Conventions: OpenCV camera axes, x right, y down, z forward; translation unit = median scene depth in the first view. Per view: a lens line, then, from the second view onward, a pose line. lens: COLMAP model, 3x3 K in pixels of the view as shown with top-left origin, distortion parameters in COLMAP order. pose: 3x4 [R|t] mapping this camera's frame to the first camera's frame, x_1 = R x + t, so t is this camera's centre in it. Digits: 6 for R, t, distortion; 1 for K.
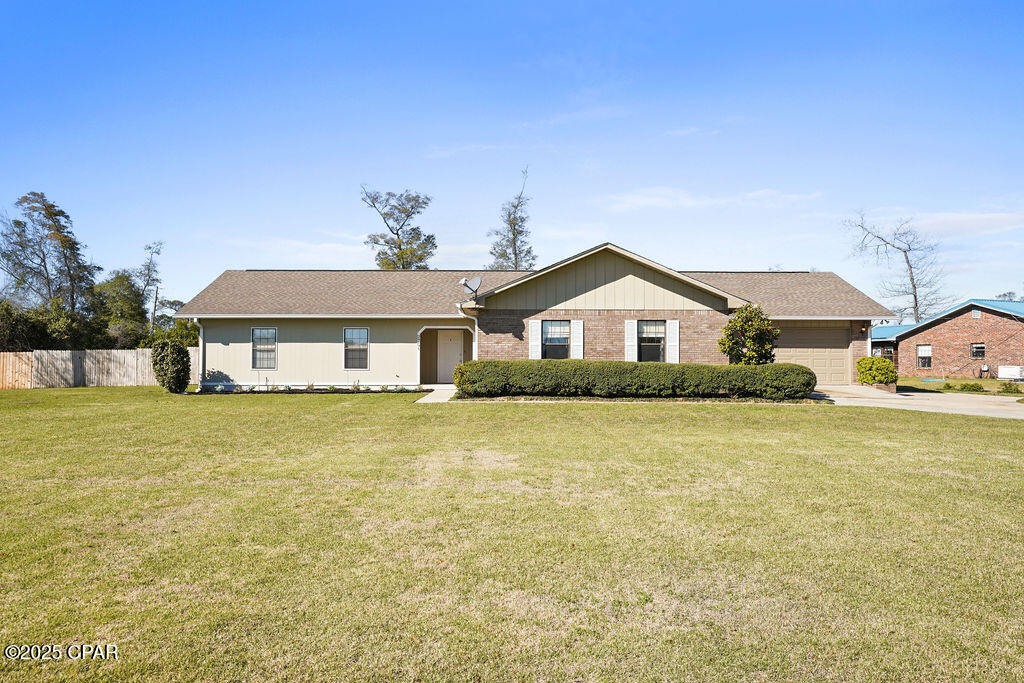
lens RADIAL K [[790.5, 0, 507.5], [0, 790.5, 337.0], [0, 0, 1]] dist [-0.001123, 0.068822]
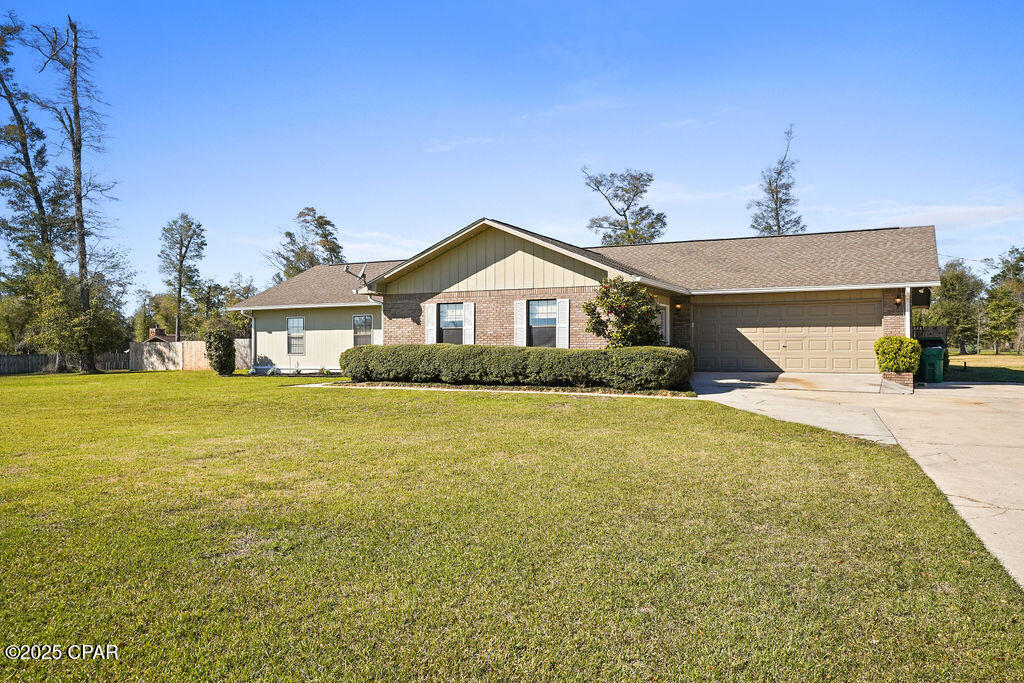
lens RADIAL K [[790.5, 0, 507.5], [0, 790.5, 337.0], [0, 0, 1]] dist [-0.001123, 0.068822]
pose [[0.885145, -0.012120, -0.465158, 0.473731], [0.021982, 0.999634, 0.015784, 0.005171], [0.464797, -0.024196, 0.885087, 0.153777]]
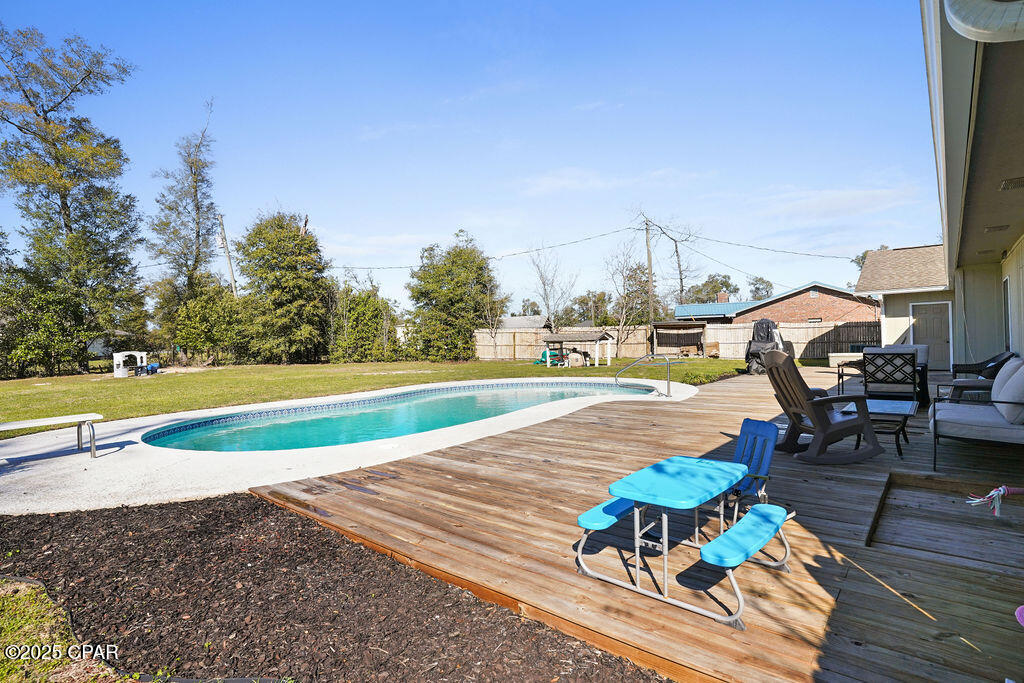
lens RADIAL K [[515.8, 0, 510.7], [0, 515.8, 334.6], [0, 0, 1]] dist [-0.078022, 0.039998]
pose [[0.669742, -0.016527, 0.742410, -0.457626], [-0.000740, 0.999737, 0.022923, 0.025657], [-0.742593, -0.015902, 0.669554, 1.353444]]
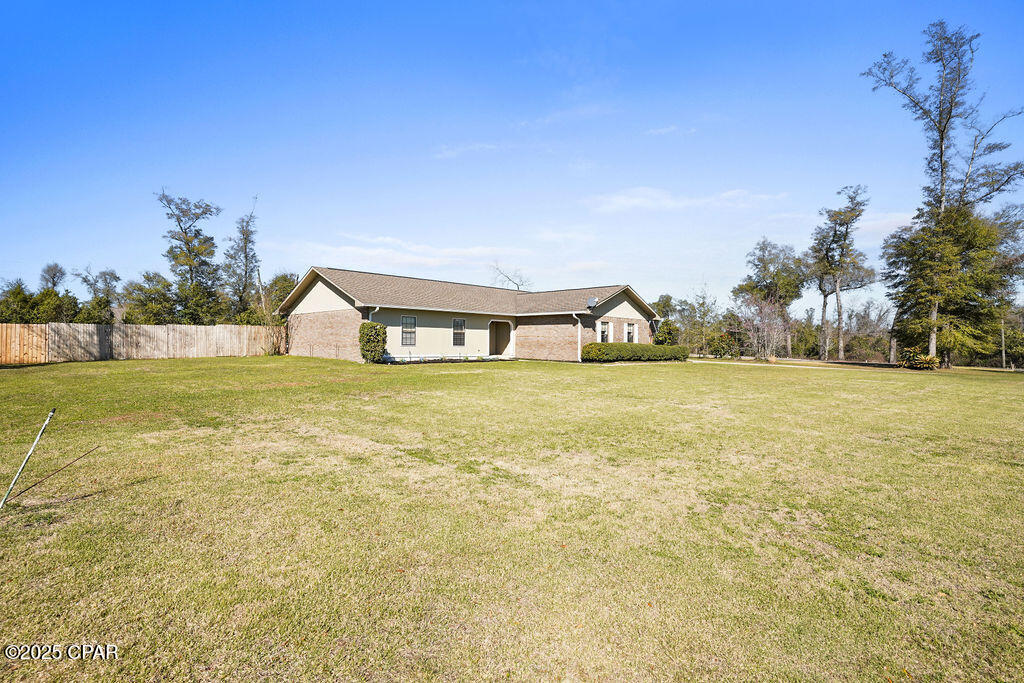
lens RADIAL K [[506.3, 0, 506.2], [0, 506.3, 343.9], [0, 0, 1]] dist [-0.088744, 0.048062]
pose [[0.711955, 0.008038, 0.702179, -0.810643], [-0.039009, 0.998843, 0.028118, 0.005764], [-0.701141, -0.047410, 0.711445, 0.243445]]
